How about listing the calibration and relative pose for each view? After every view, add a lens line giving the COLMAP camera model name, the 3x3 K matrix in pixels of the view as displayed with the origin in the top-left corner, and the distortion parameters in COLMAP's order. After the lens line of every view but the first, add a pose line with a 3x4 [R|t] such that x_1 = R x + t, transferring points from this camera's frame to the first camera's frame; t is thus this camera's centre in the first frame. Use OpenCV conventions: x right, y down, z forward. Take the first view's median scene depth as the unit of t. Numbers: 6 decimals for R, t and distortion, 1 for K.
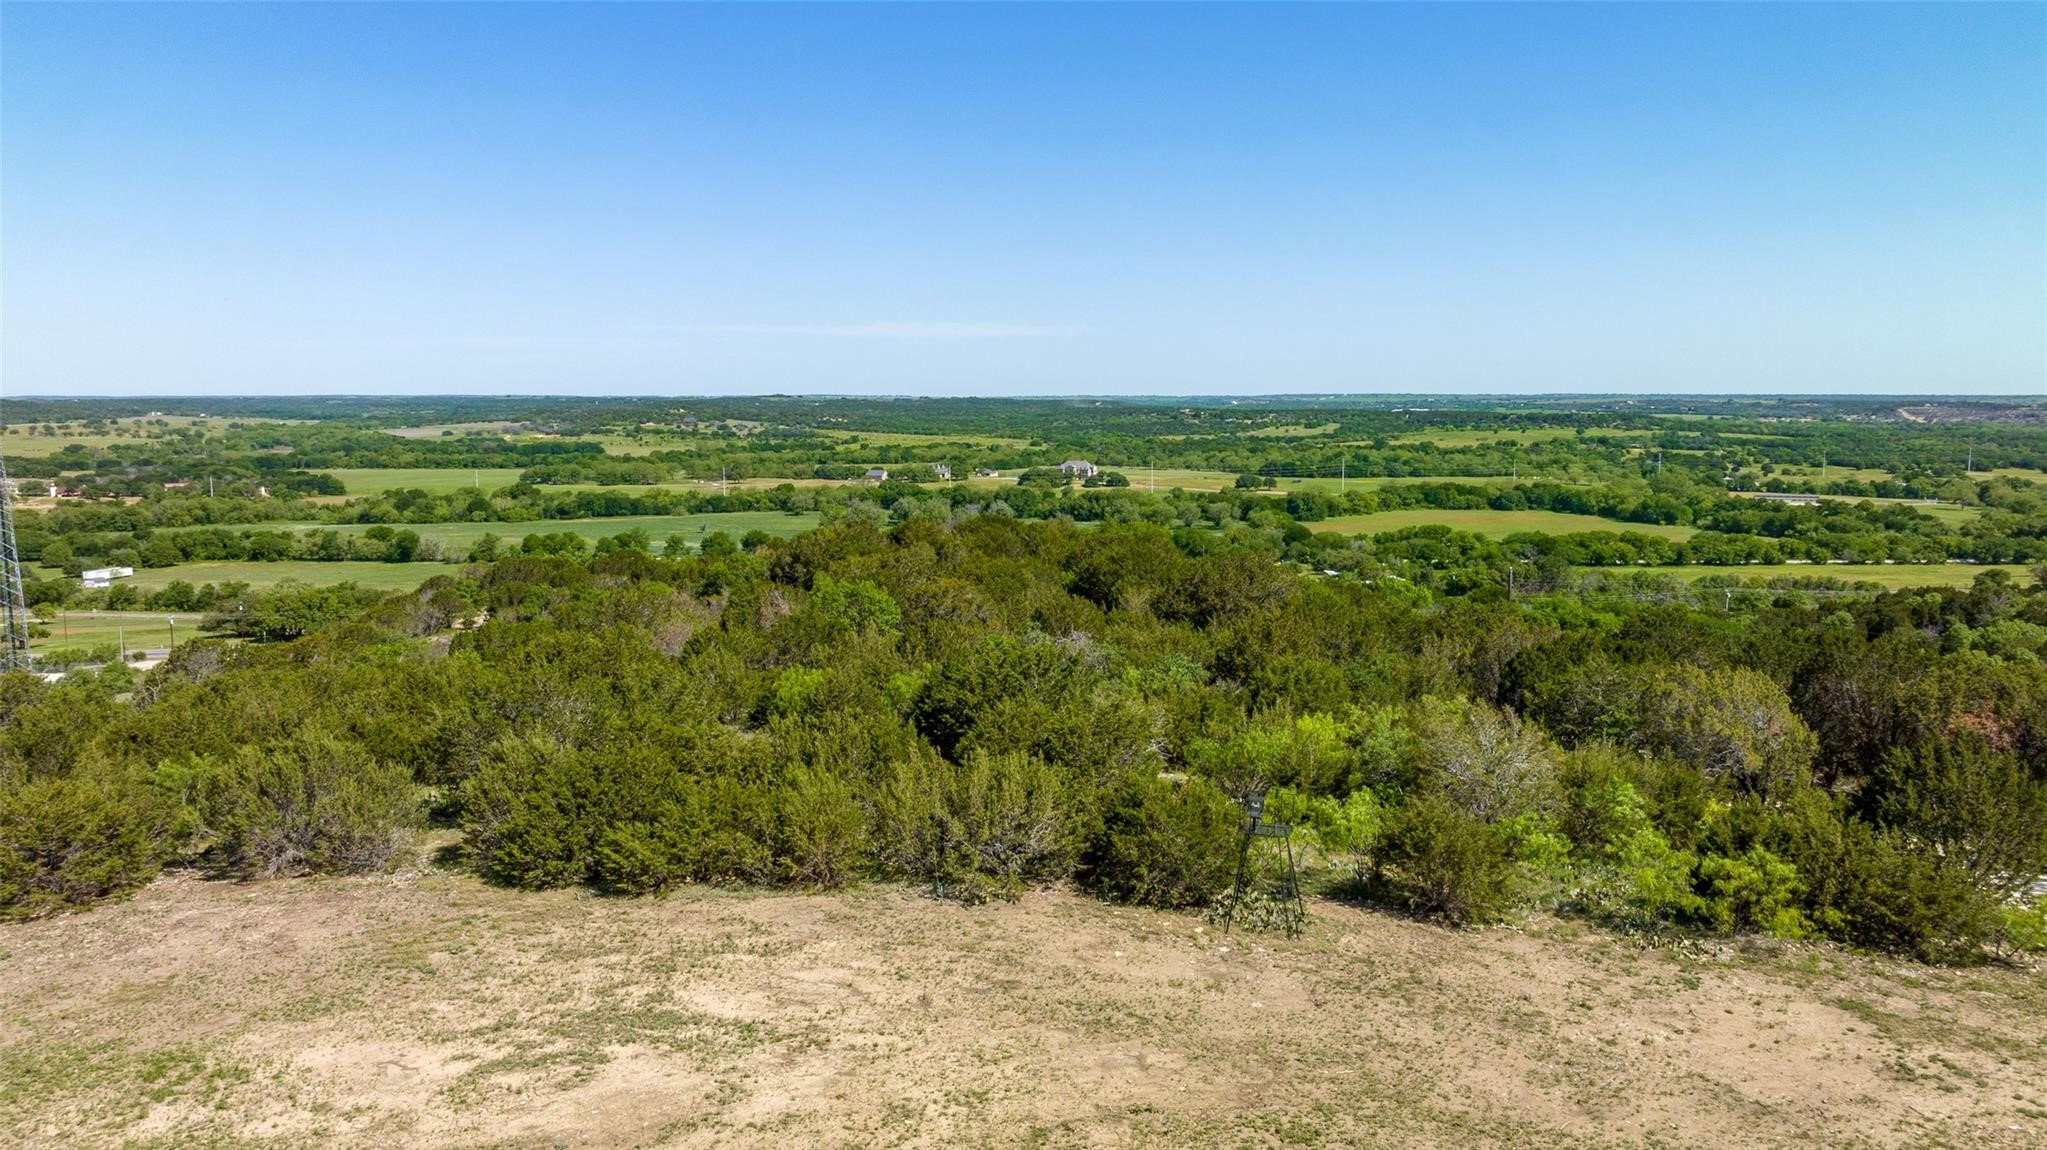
lens RADIAL K [[1434.3, 0, 1030.2], [0, 1434.3, 578.0], [0, 0, 1]] dist [-0.039442, 0.034304]
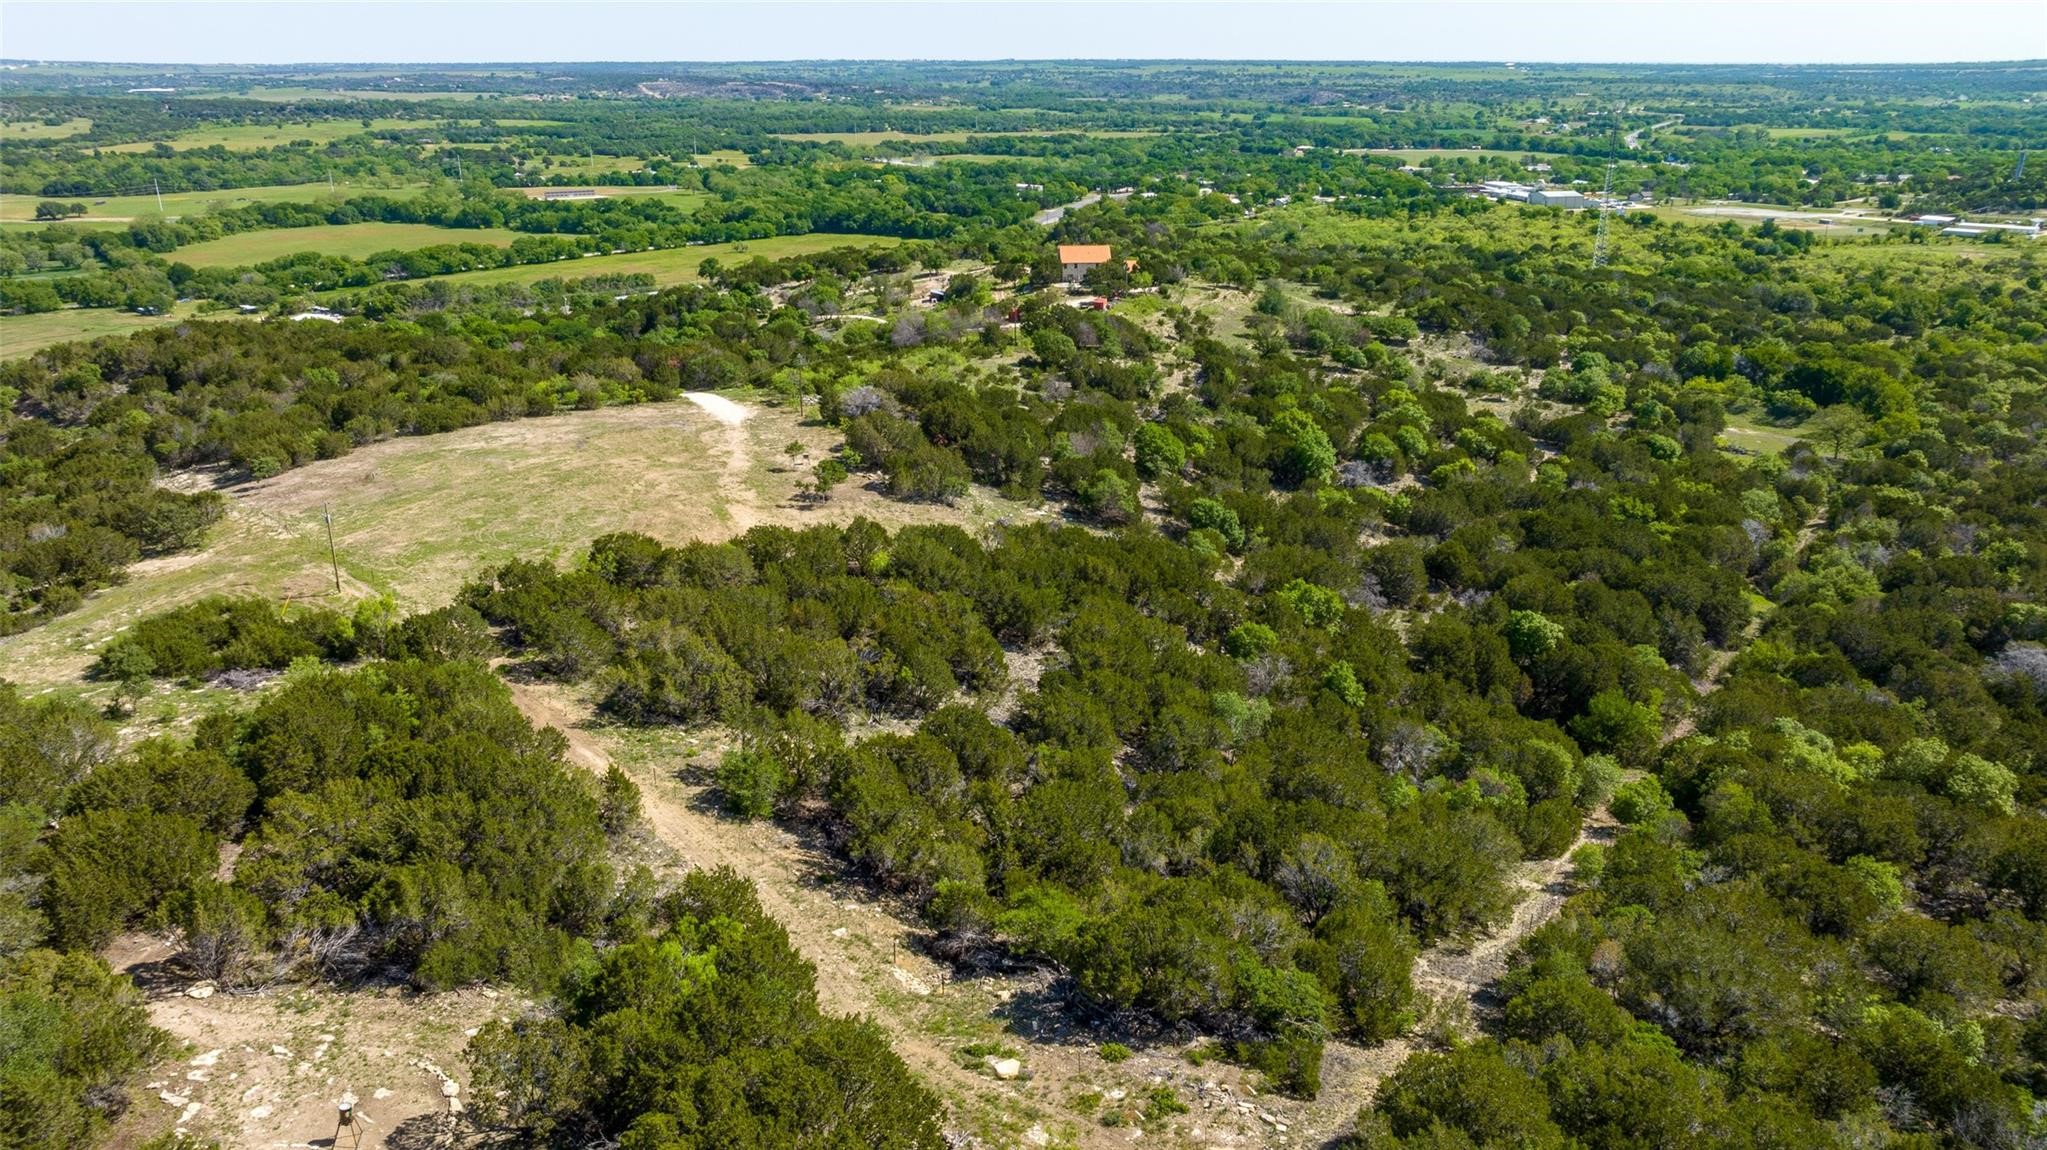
lens RADIAL K [[1434.3, 0, 1030.2], [0, 1434.3, 578.0], [0, 0, 1]] dist [-0.039442, 0.034304]
pose [[0.697105, -0.243493, 0.674356, -0.090504], [0.087603, 0.962444, 0.256957, -0.015687], [-0.711597, -0.120051, 0.692256, -0.155346]]
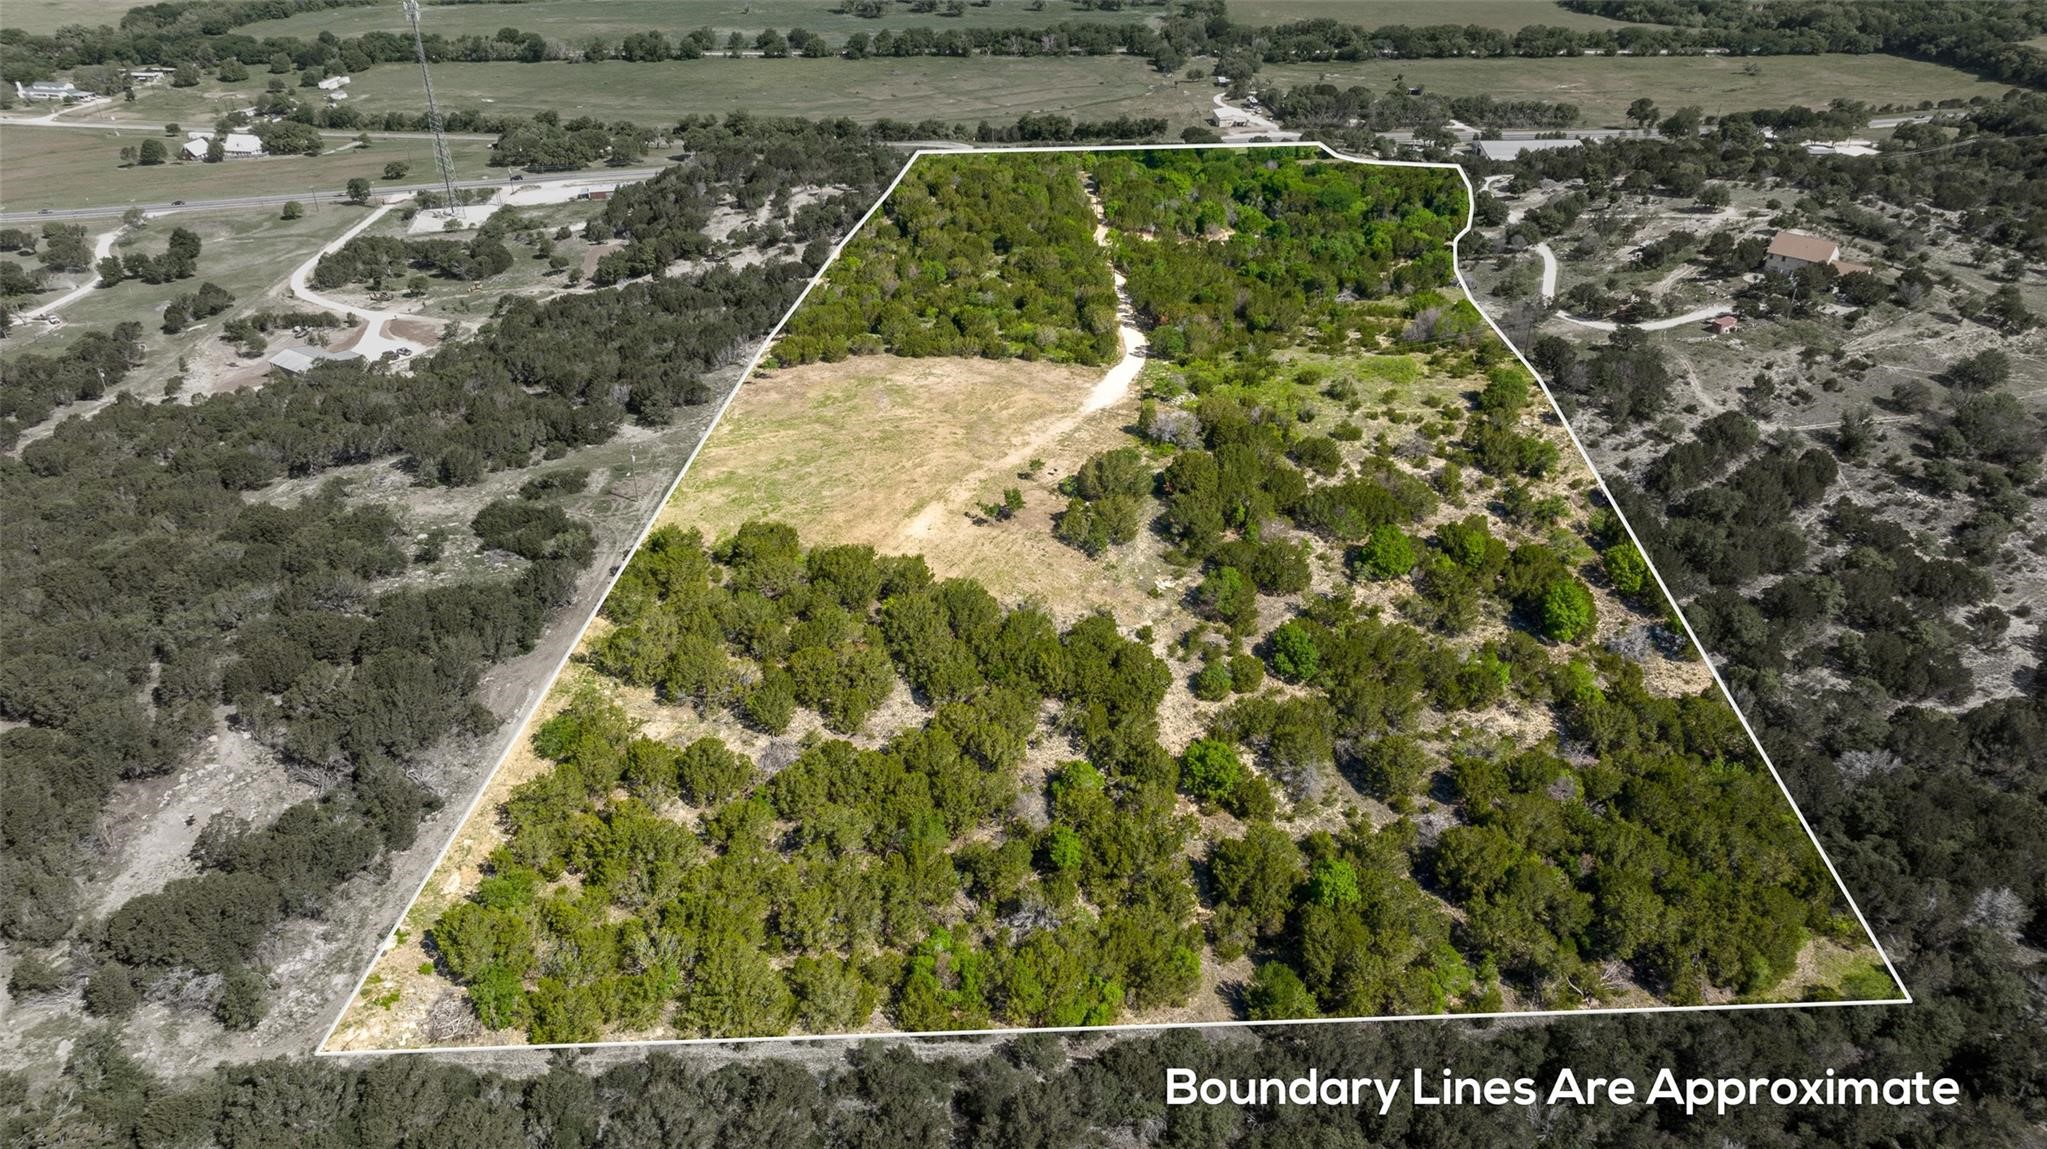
lens RADIAL K [[1434.3, 0, 1030.2], [0, 1434.3, 577.5], [0, 0, 1]] dist [-0.039442, 0.034304]
pose [[0.999983, -0.005565, -0.001626, 0.010567], [0.005741, 0.911222, 0.411876, -0.064135], [-0.000810, -0.411878, 0.911239, -0.222610]]
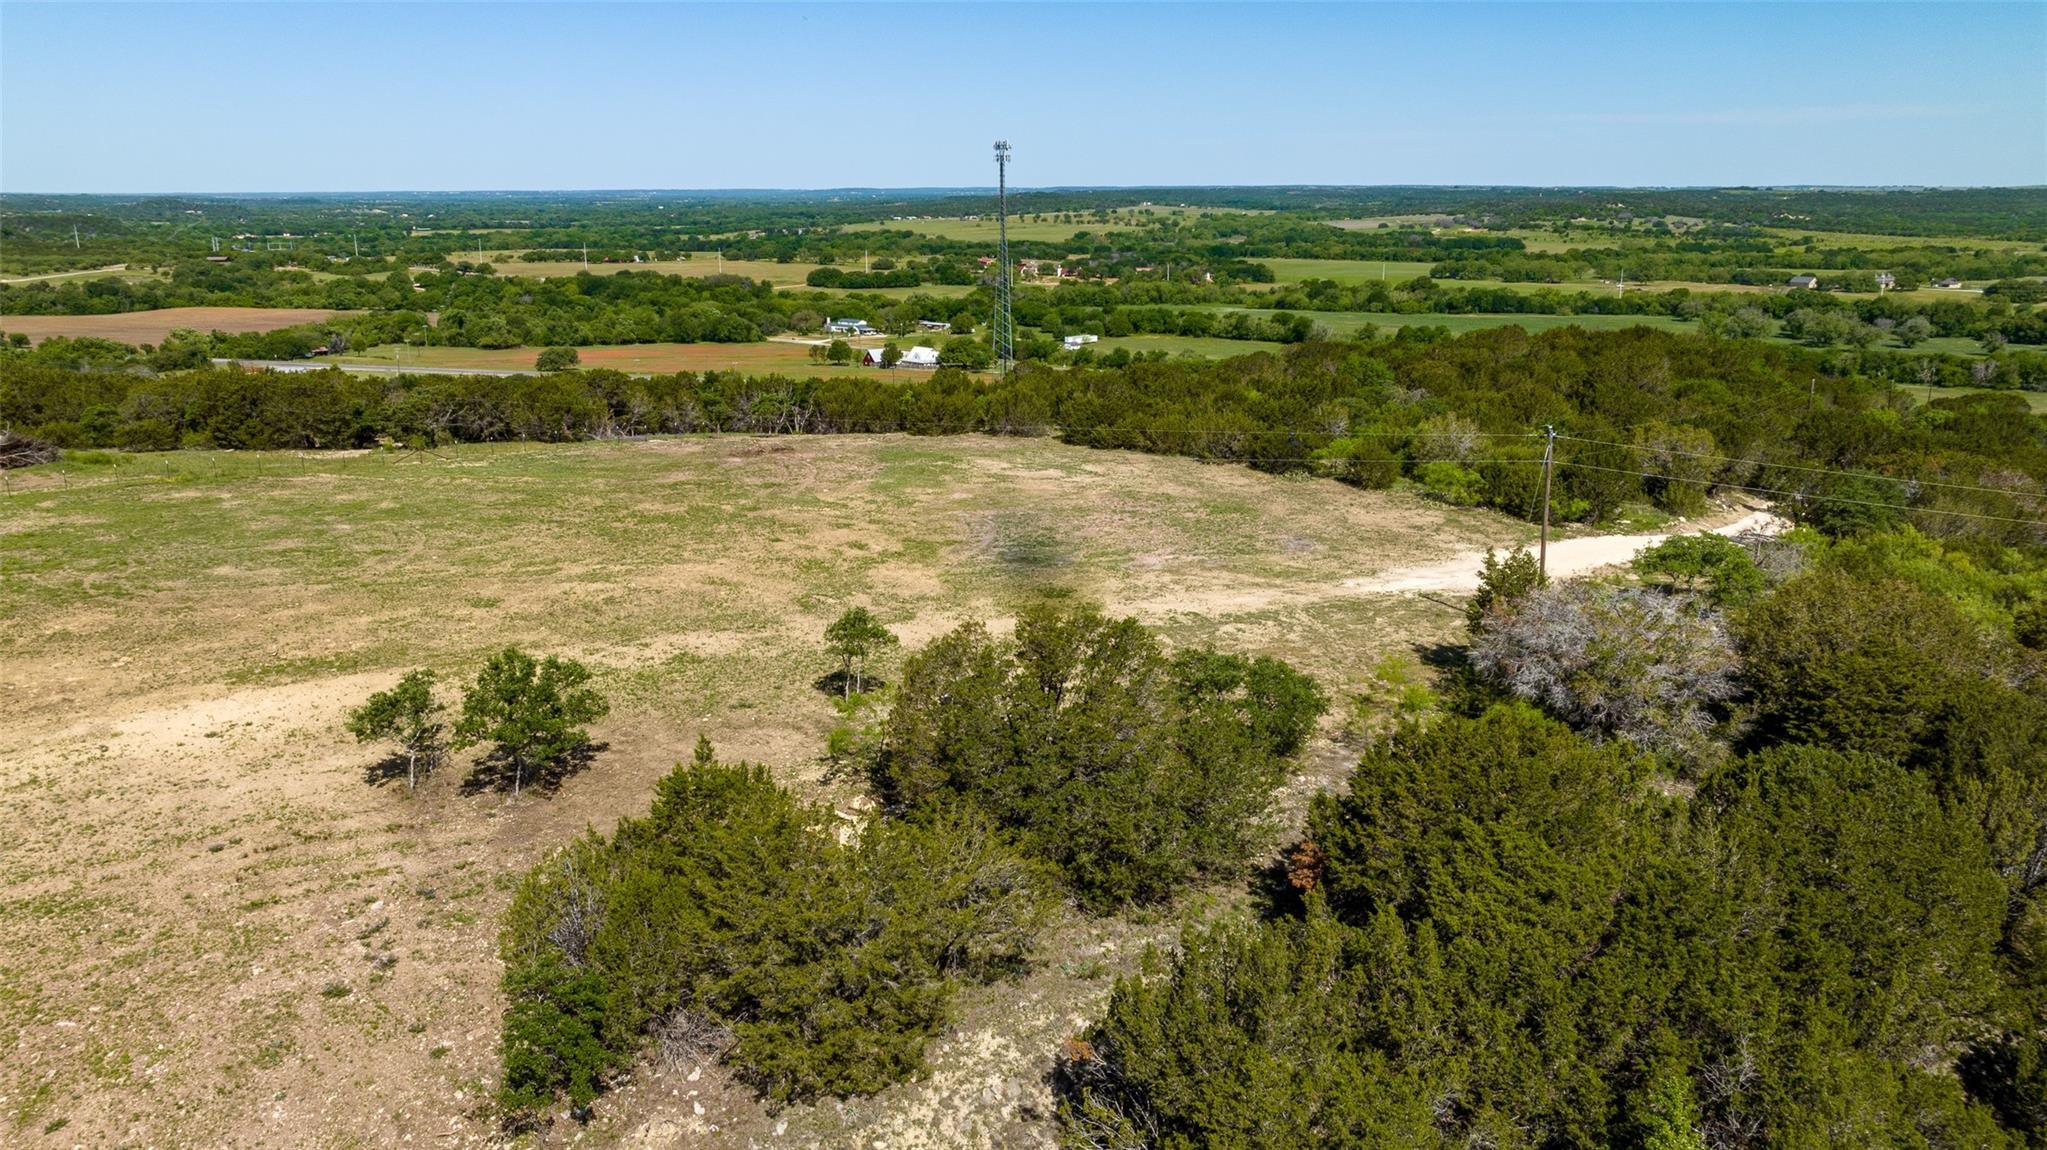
lens RADIAL K [[1434.3, 0, 1030.2], [0, 1434.3, 578.0], [0, 0, 1]] dist [-0.039442, 0.034304]
pose [[0.807110, 0.150863, -0.570801, 0.045517], [-0.068645, 0.984224, 0.163066, 0.000722], [0.586396, -0.092430, 0.804734, -0.049782]]
